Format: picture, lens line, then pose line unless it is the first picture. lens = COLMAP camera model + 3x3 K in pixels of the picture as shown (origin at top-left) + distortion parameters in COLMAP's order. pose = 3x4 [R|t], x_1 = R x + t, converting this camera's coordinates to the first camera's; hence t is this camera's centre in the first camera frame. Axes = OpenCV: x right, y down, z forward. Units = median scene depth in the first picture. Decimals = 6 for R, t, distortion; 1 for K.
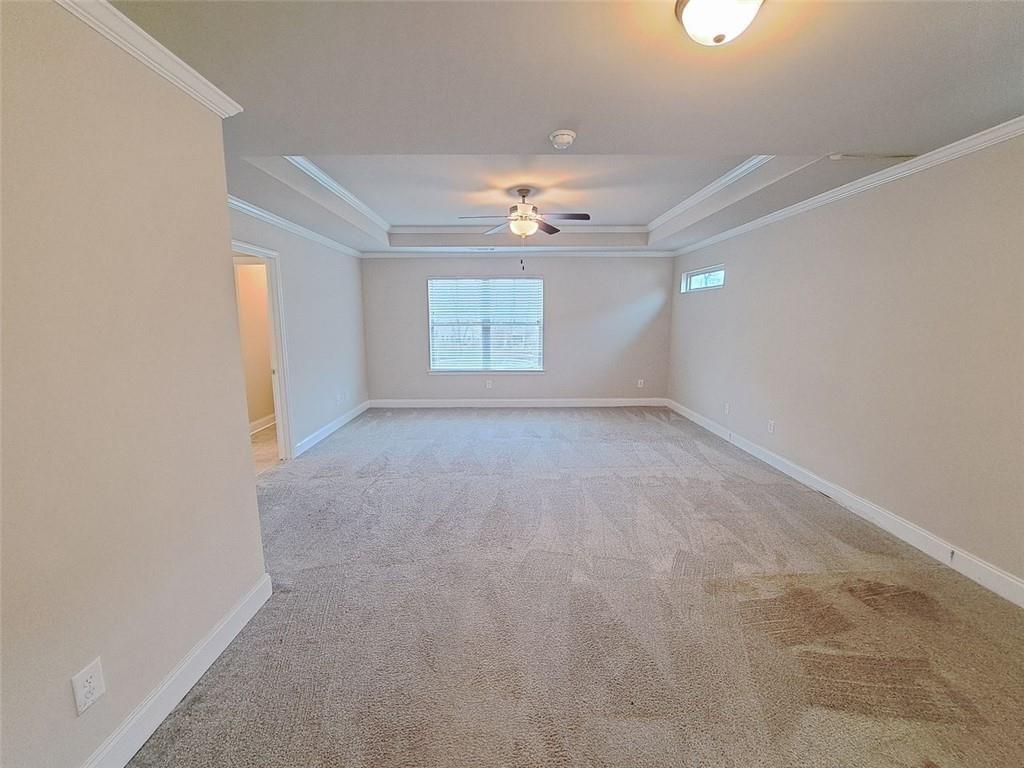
lens RADIAL K [[414.7, 0, 509.1], [0, 414.7, 380.6], [0, 0, 1]] dist [-0.019381, -0.000104]
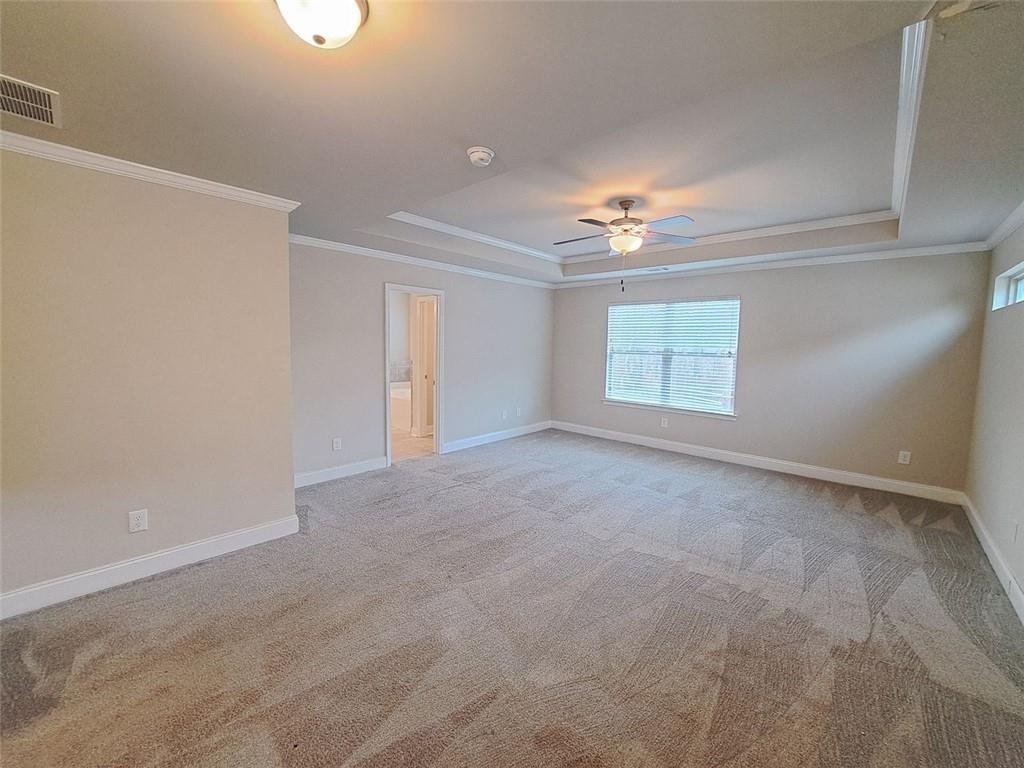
lens RADIAL K [[414.7, 0, 509.1], [0, 414.7, 380.6], [0, 0, 1]] dist [-0.019381, -0.000104]
pose [[0.718775, 0.079743, -0.690655, 0.367865], [-0.126089, 0.991878, -0.016700, -0.027540], [0.683714, 0.099088, 0.722992, 0.171823]]
